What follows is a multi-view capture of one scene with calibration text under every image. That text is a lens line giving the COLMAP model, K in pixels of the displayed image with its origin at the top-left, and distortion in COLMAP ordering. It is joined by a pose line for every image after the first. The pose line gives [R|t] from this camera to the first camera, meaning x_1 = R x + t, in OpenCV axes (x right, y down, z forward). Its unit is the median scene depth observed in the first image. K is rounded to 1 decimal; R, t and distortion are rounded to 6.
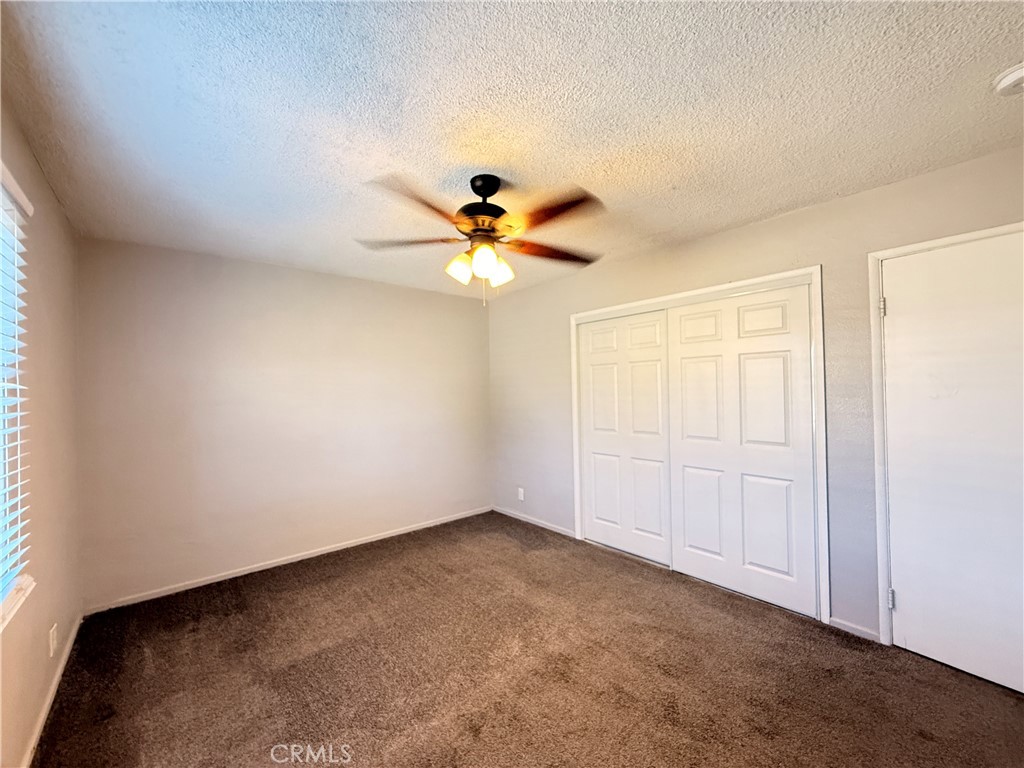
lens RADIAL K [[411.1, 0, 510.8], [0, 411.1, 387.7], [0, 0, 1]] dist [0.000332, -0.000211]
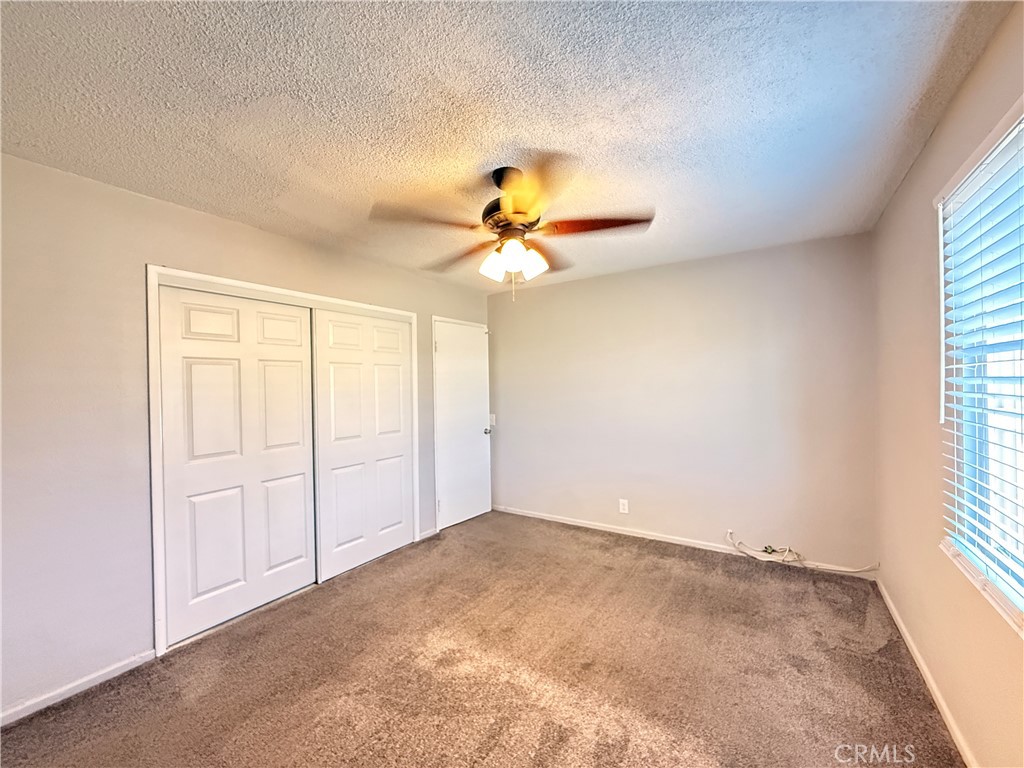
lens RADIAL K [[411.1, 0, 510.8], [0, 411.1, 387.7], [0, 0, 1]] dist [0.000332, -0.000211]
pose [[-0.281587, 0.024430, 0.959225, -0.758508], [0.022727, 0.999565, -0.018786, 0.021597], [-0.959266, 0.016511, -0.282020, 0.969886]]
